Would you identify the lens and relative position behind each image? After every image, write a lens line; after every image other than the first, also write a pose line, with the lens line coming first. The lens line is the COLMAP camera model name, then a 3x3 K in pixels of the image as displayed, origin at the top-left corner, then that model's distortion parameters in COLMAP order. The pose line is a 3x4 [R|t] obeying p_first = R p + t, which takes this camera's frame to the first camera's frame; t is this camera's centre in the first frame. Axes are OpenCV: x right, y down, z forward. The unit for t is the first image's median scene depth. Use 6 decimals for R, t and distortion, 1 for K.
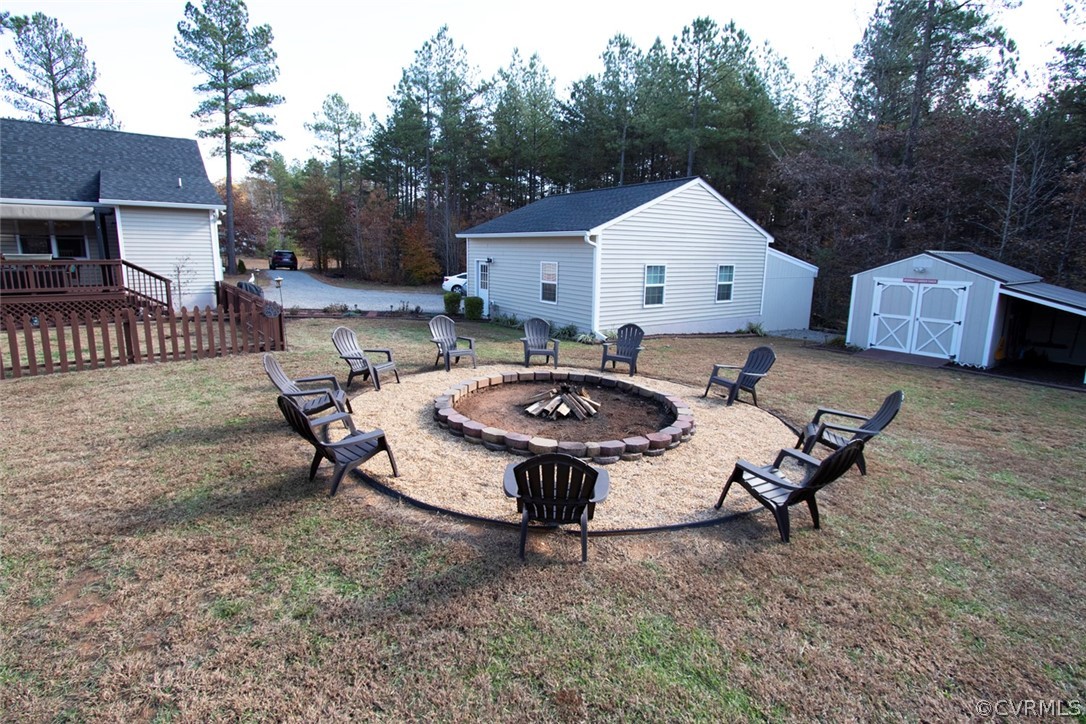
lens RADIAL K [[535.4, 0, 566.0], [0, 535.4, 325.6], [0, 0, 1]] dist [-0.009269, 0.001720]
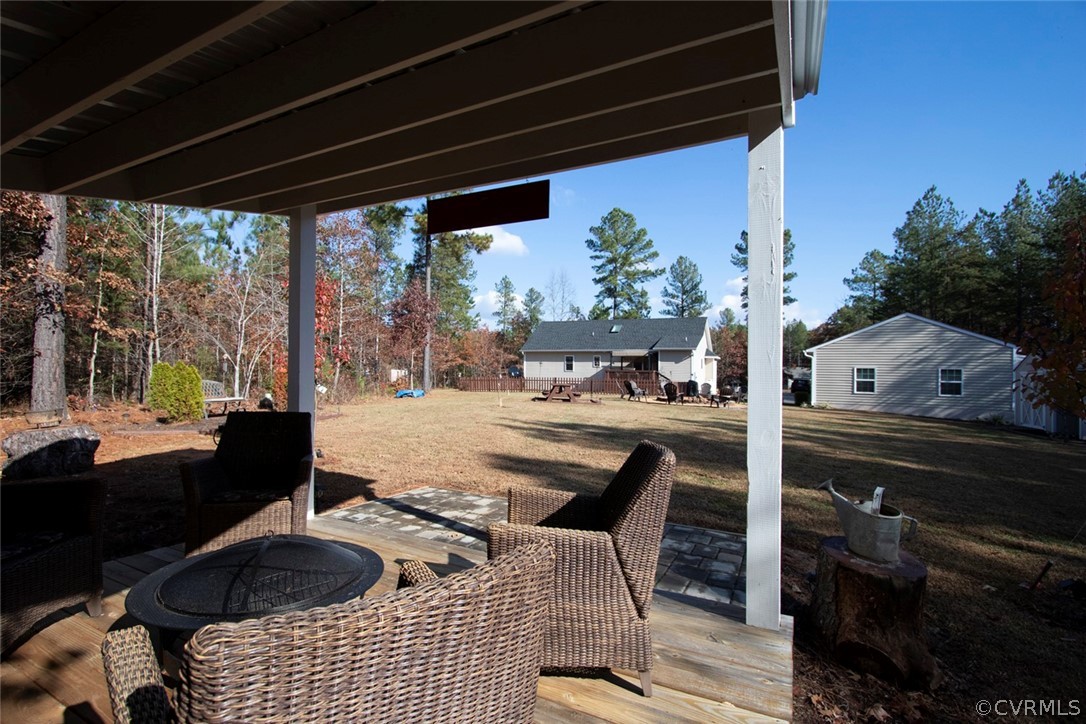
lens RADIAL K [[503.1, 0, 543.0], [0, 503.1, 359.6], [0, 0, 1]] dist [0.001889, 0.000881]
pose [[0.462461, -0.039153, -0.885775, 0.386454], [-0.134832, 0.984300, -0.113903, 0.060960], [0.876328, 0.172106, 0.449922, -0.201787]]
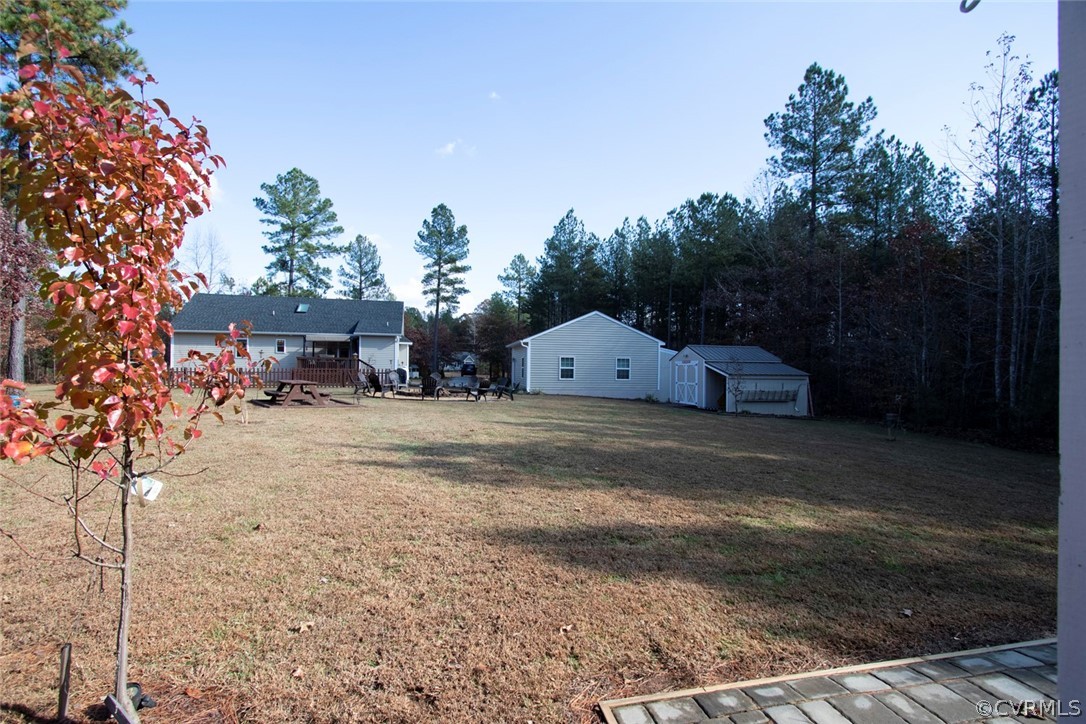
lens RADIAL K [[503.1, 0, 537.8], [0, 503.1, 345.9], [0, 0, 1]] dist [0.001889, 0.000881]
pose [[0.906526, -0.023013, -0.421521, 0.293808], [-0.055069, 0.983534, -0.172129, 0.056337], [0.418542, 0.179253, 0.890332, -0.223684]]
